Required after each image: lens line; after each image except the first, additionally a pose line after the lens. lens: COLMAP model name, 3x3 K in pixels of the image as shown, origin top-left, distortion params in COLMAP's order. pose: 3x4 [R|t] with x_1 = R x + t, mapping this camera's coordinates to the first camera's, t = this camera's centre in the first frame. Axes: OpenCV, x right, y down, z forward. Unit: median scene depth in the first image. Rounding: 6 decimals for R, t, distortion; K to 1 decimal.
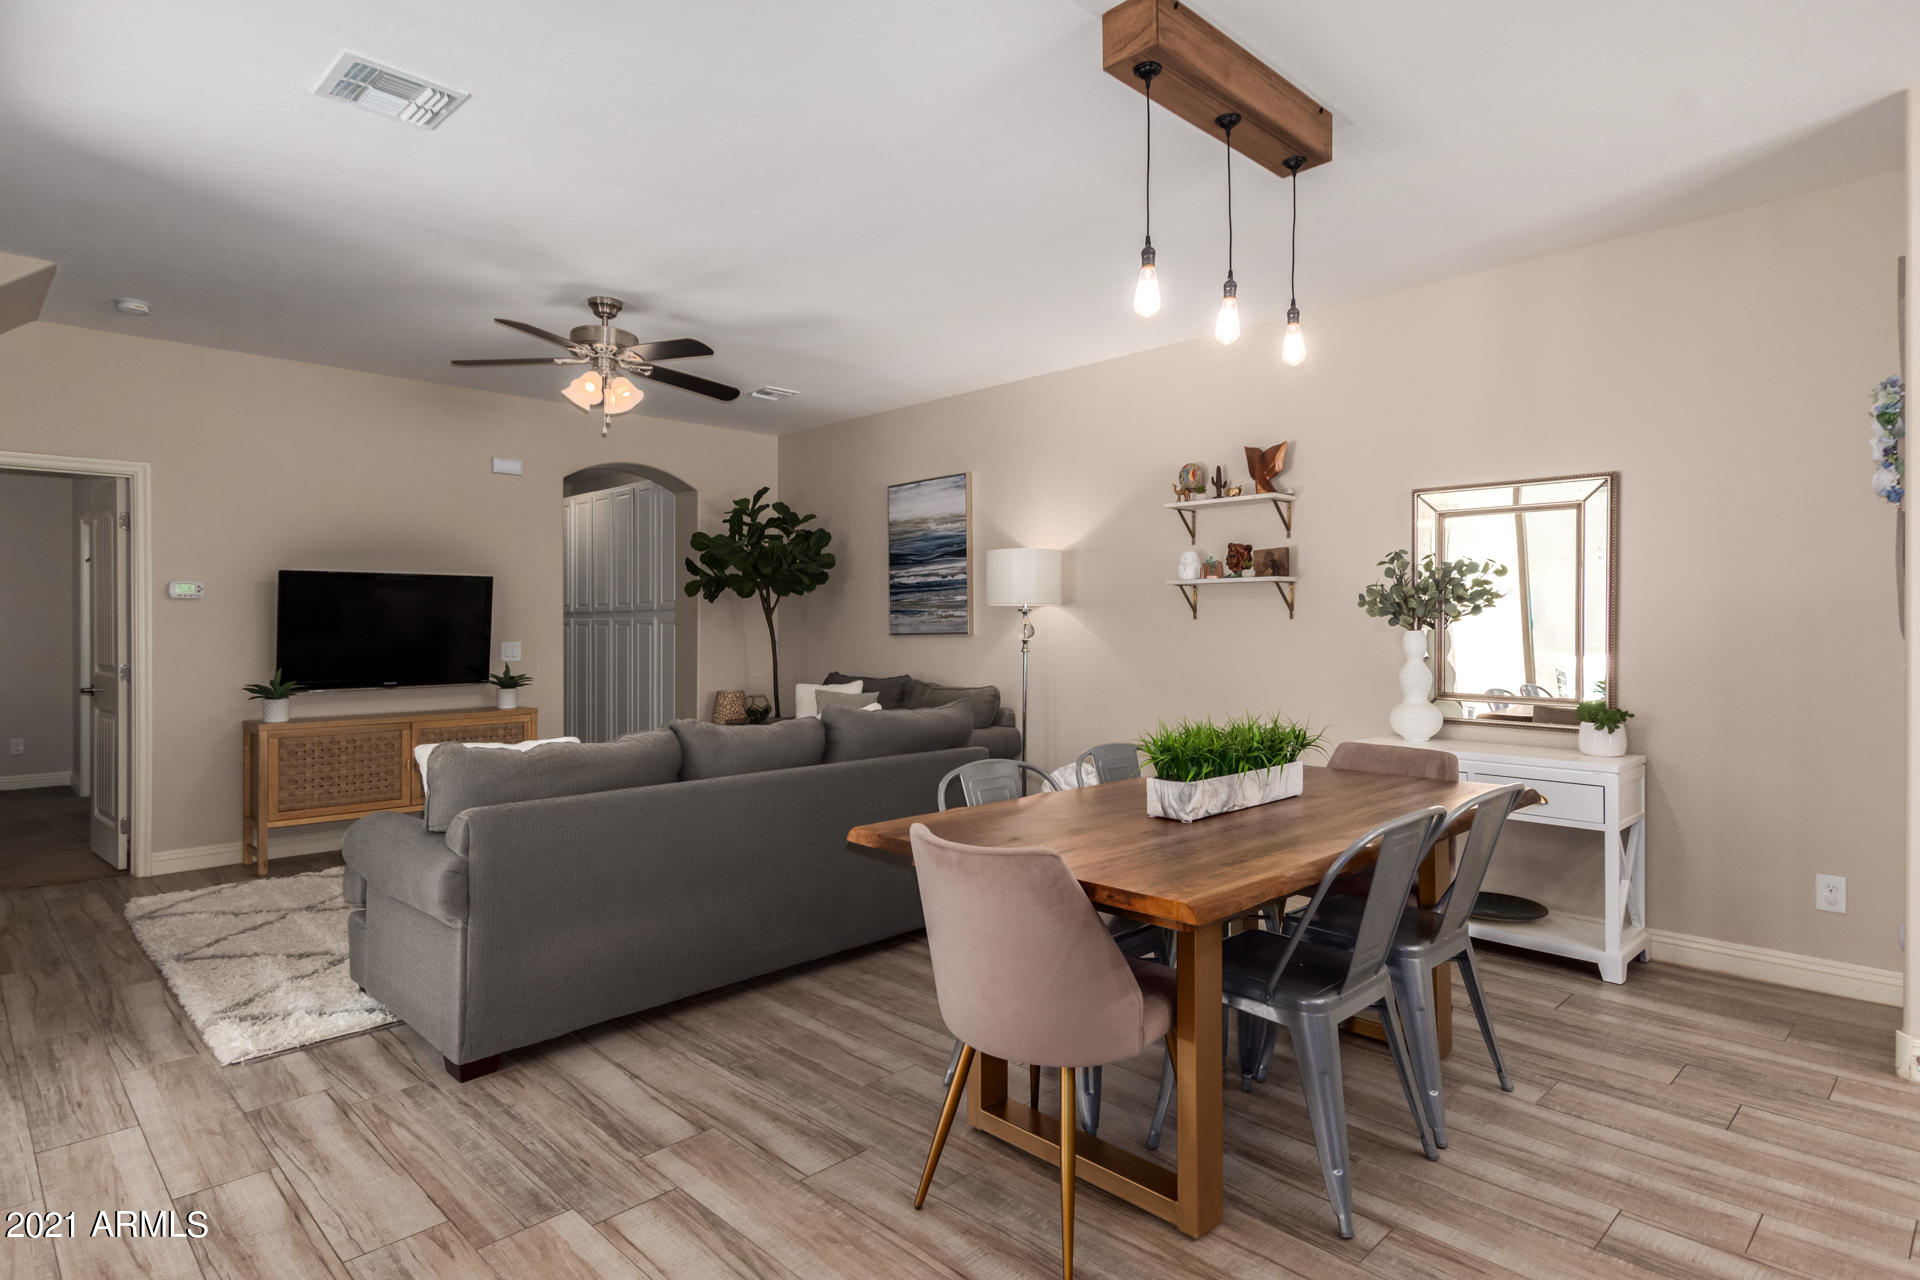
lens RADIAL K [[1032.5, 0, 974.2], [0, 1032.5, 635.0], [0, 0, 1]] dist [0.030142, -0.012503]
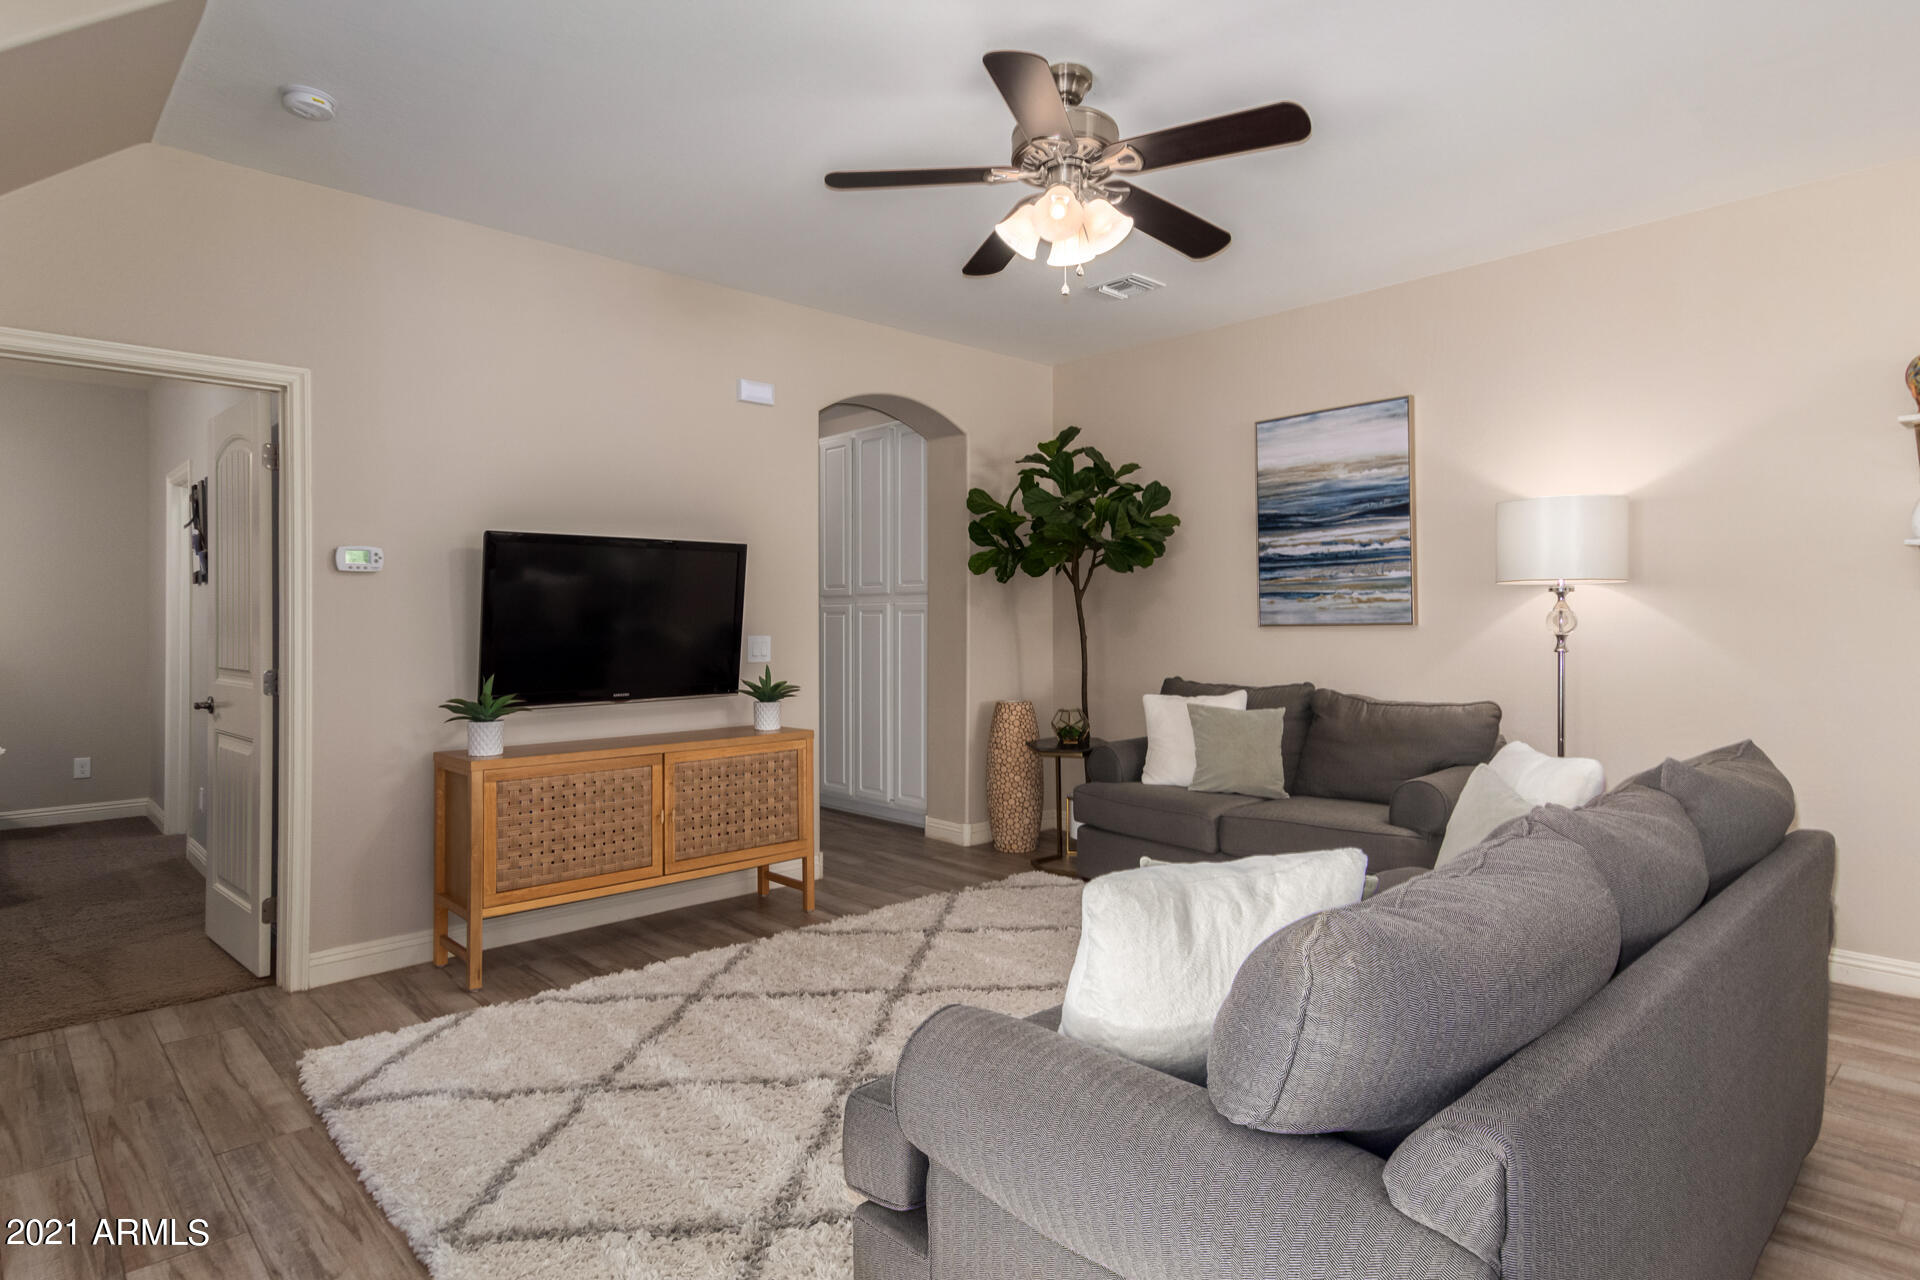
lens RADIAL K [[1032.5, 0, 953.7], [0, 1032.5, 621.1], [0, 0, 1]] dist [0.030142, -0.012503]
pose [[0.999644, 0.000444, -0.026668, -0.298052], [-0.000605, 0.999982, -0.006023, 0.000644], [0.026665, 0.006037, 0.999626, 0.288487]]
